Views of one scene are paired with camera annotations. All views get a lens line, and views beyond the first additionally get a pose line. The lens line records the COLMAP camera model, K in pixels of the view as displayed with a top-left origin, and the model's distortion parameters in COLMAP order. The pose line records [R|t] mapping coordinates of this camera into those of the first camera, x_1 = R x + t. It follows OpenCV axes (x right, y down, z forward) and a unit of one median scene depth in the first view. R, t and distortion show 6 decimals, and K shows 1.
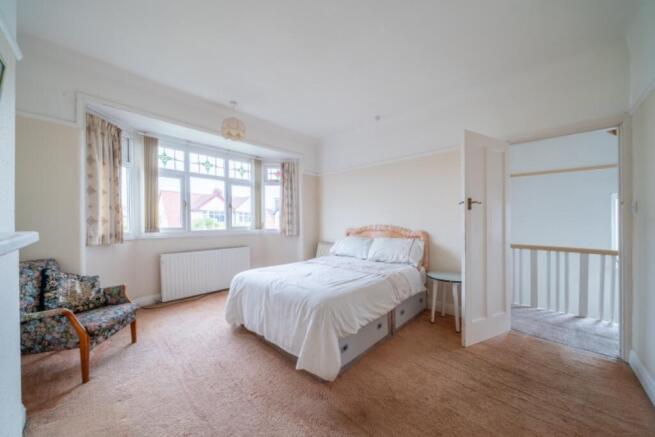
lens RADIAL K [[225.0, 0, 331.3], [0, 225.0, 220.8], [0, 0, 1]] dist [-0.005236, -0.000348]
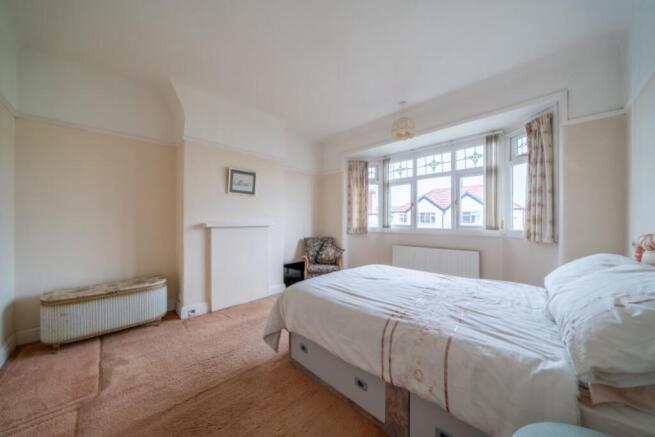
lens RADIAL K [[225.0, 0, 315.4], [0, 225.0, 222.6], [0, 0, 1]] dist [-0.005236, -0.000348]
pose [[-0.045542, 0.001239, -0.998962, 0.544878], [0.002589, 0.999996, 0.001122, 0.014231], [0.998959, -0.002535, -0.045545, 0.579700]]
